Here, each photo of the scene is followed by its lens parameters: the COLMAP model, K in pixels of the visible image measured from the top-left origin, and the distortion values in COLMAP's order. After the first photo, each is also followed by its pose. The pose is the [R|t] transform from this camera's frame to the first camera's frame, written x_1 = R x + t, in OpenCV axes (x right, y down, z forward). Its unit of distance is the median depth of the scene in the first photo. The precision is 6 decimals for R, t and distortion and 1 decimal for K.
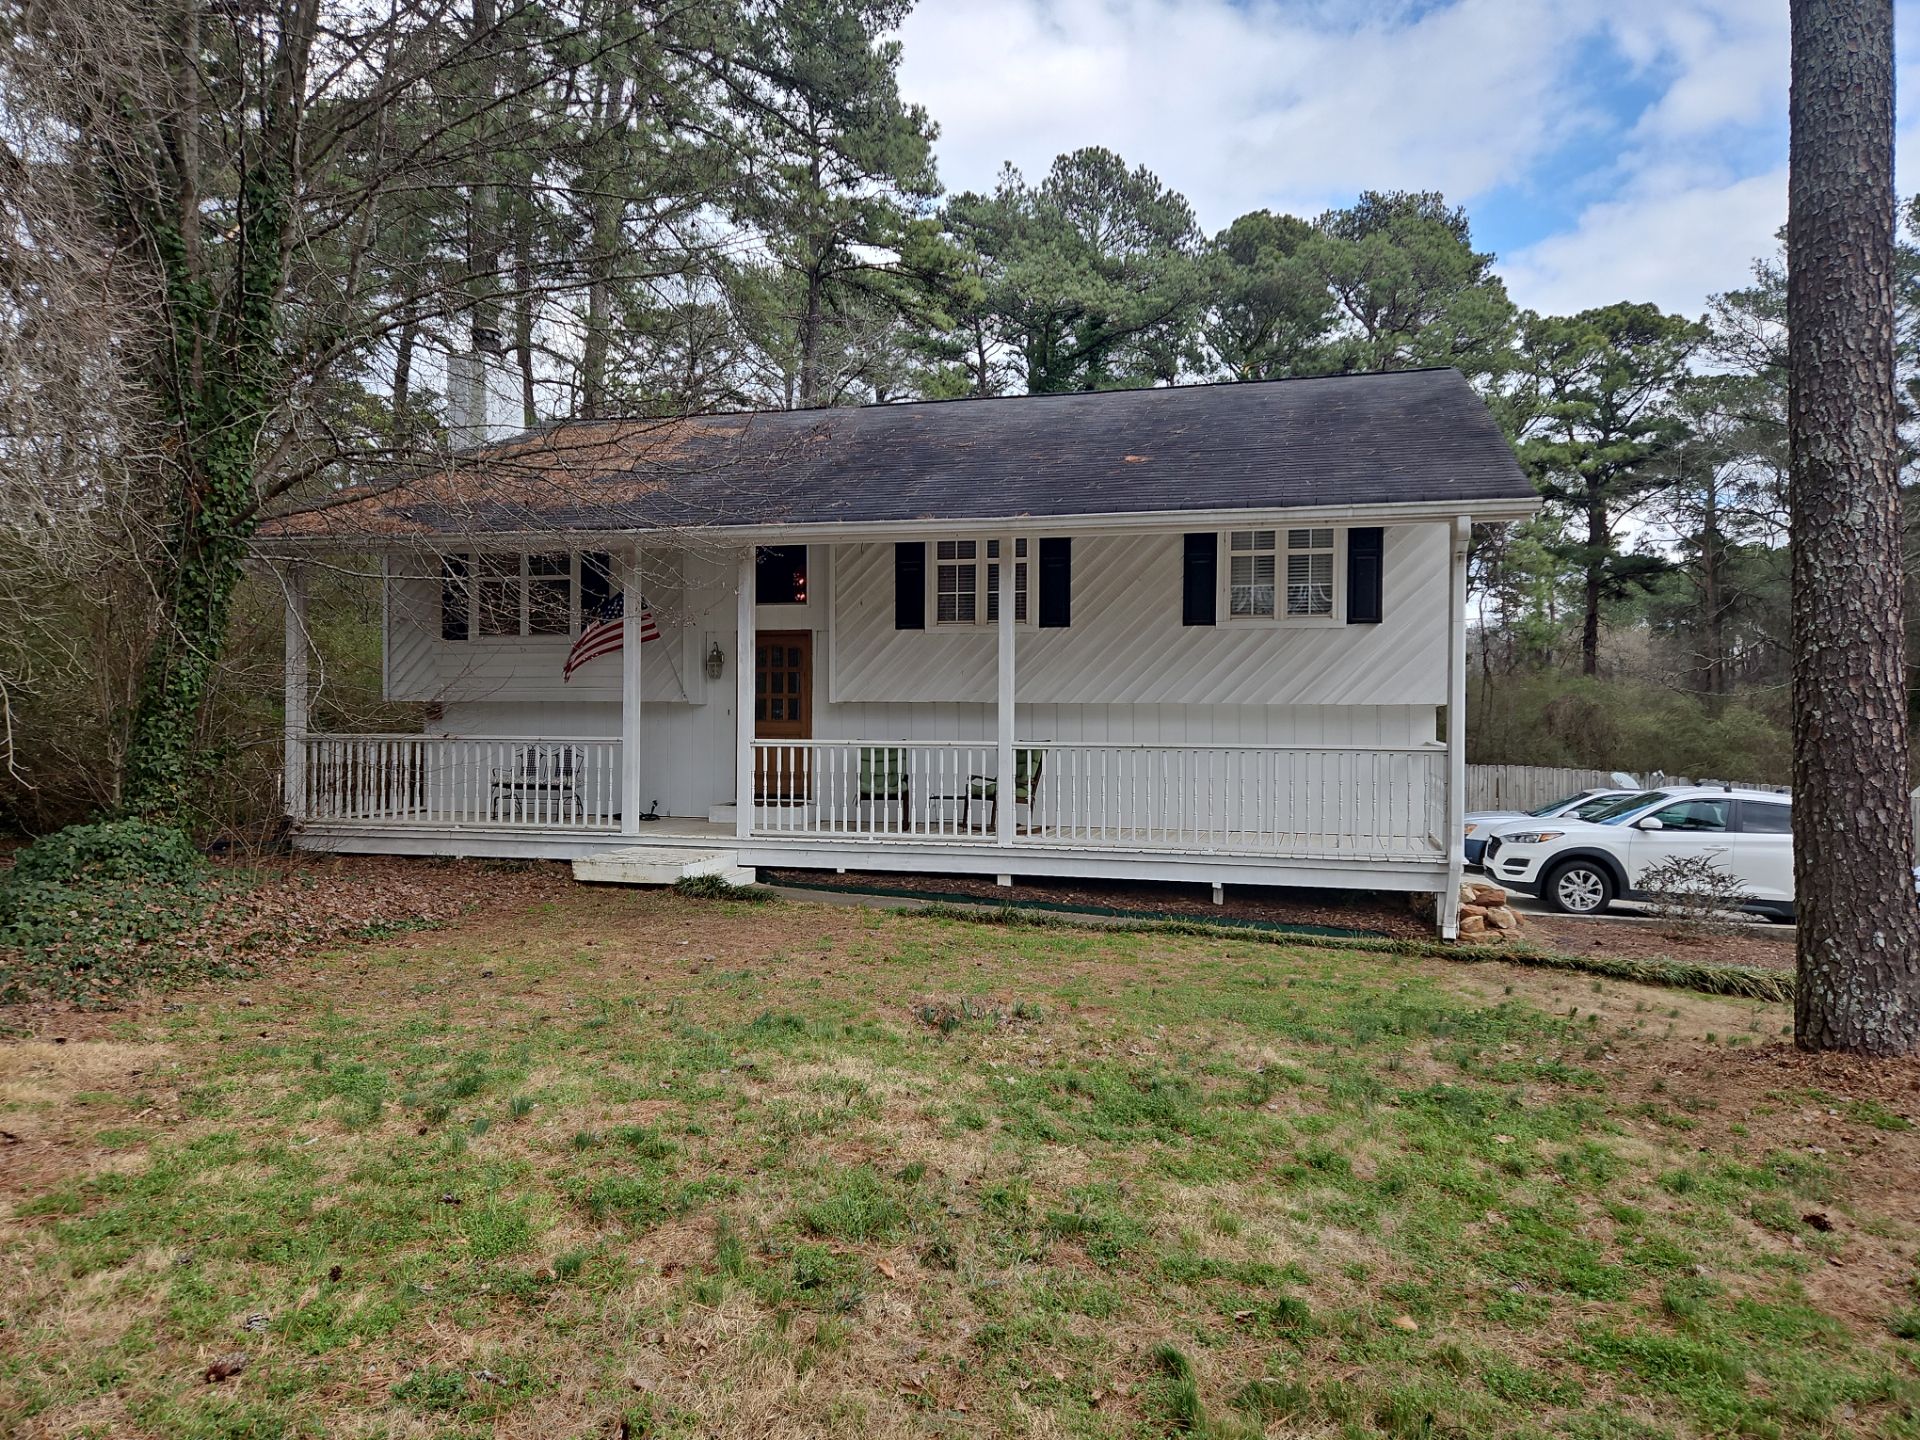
lens RADIAL K [[1346.2, 0, 969.8], [0, 1346.2, 722.3], [0, 0, 1]] dist [0.072839, -0.060835]
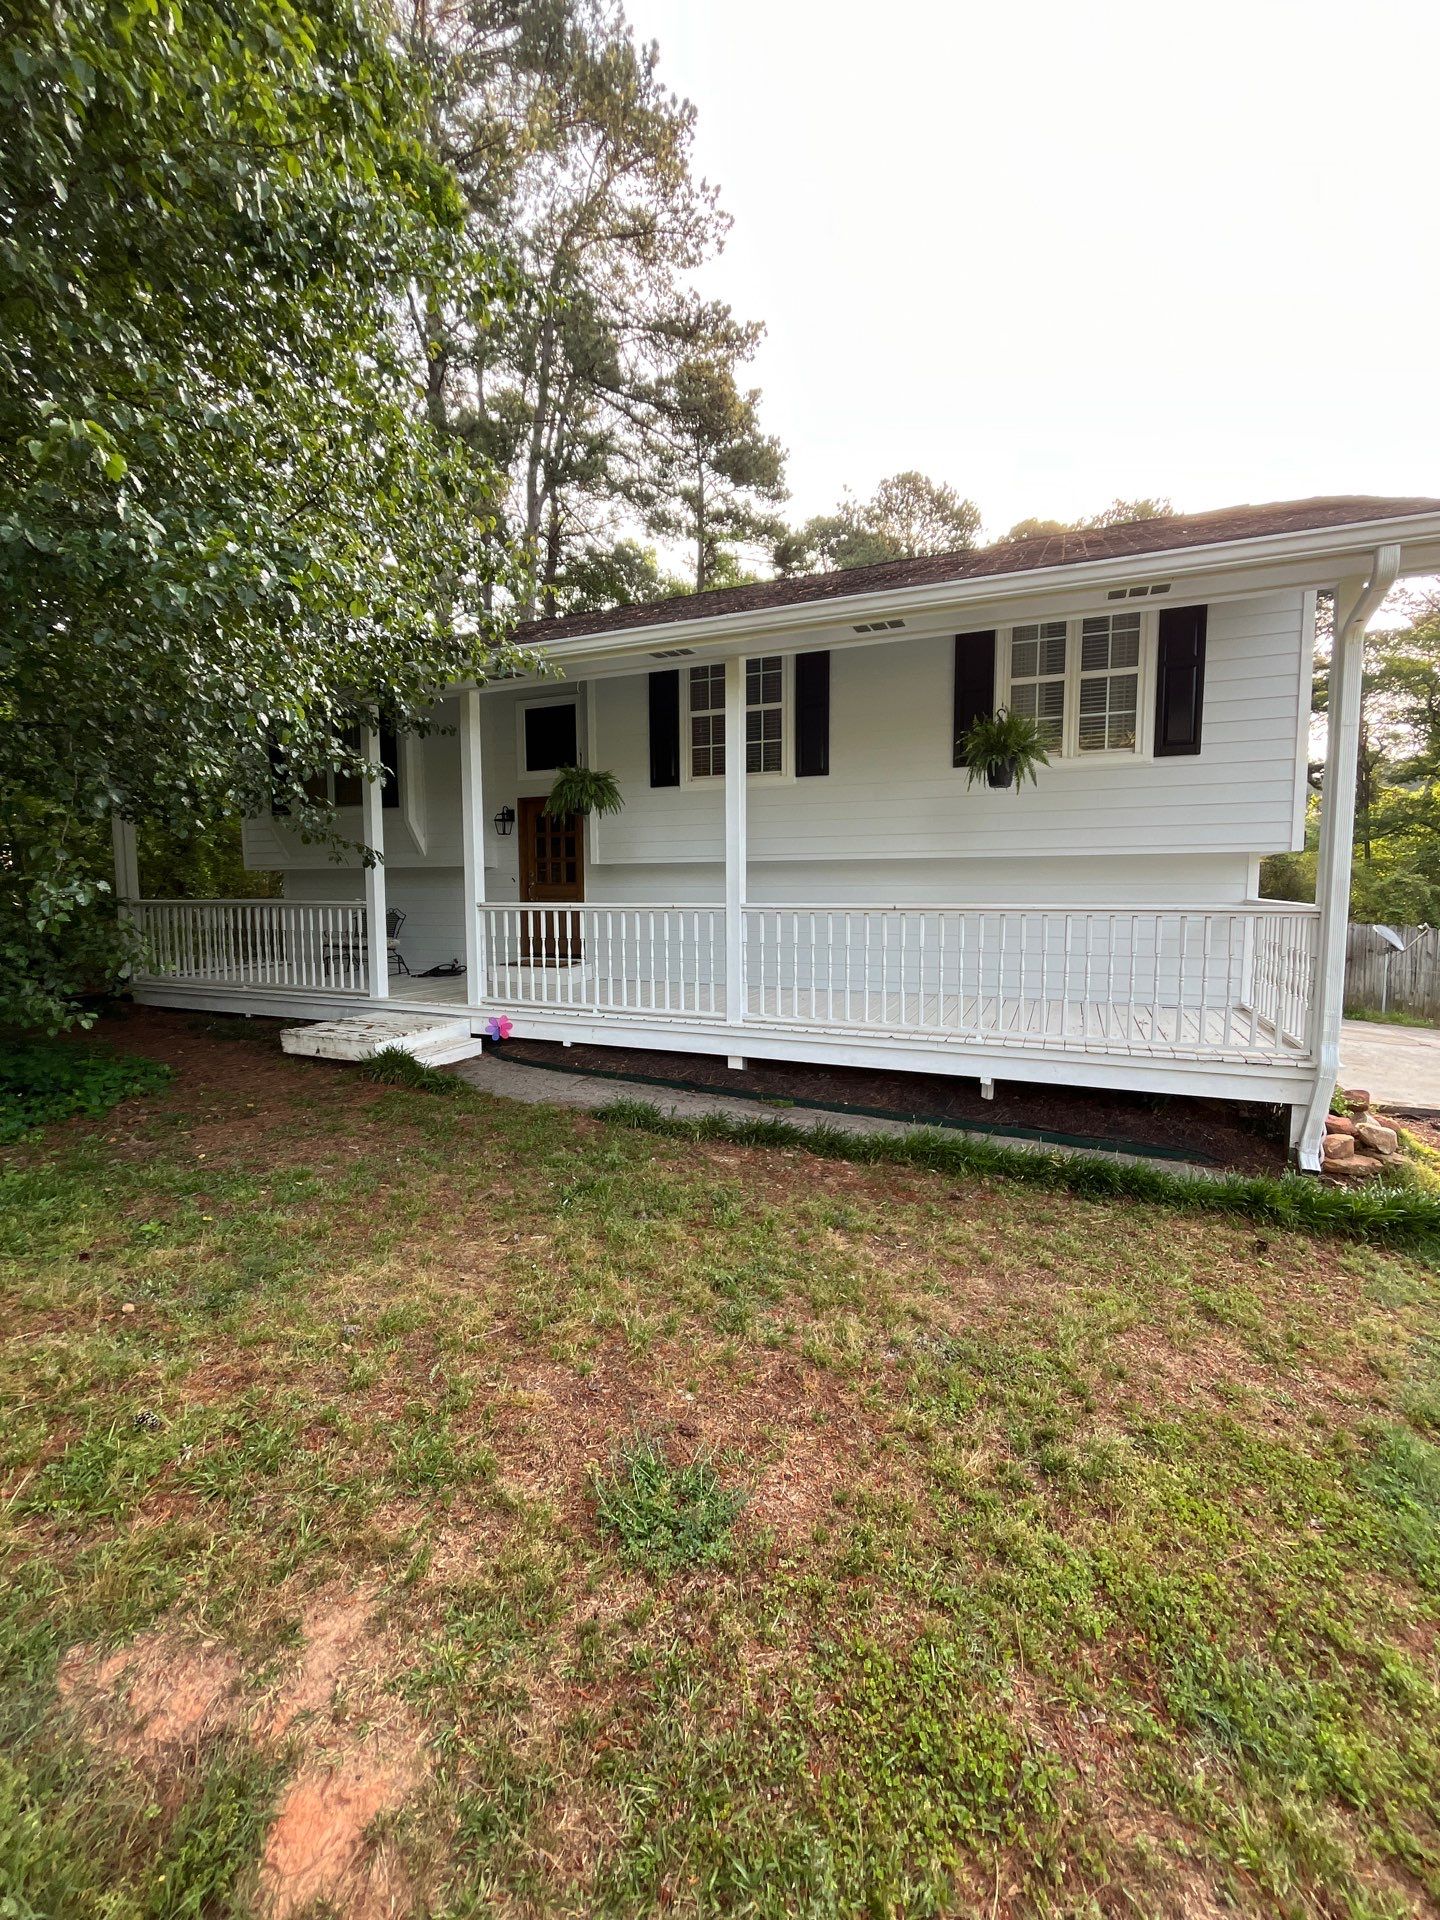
lens RADIAL K [[857.5, 0, 729.4], [0, 857.5, 960.7], [0, 0, 1]] dist [-0.004755, -0.000249]
pose [[0.992722, 0.003118, -0.120388, 0.072987], [0.005989, 0.997149, 0.075215, 0.008502], [0.120280, -0.075389, 0.989873, 0.381729]]
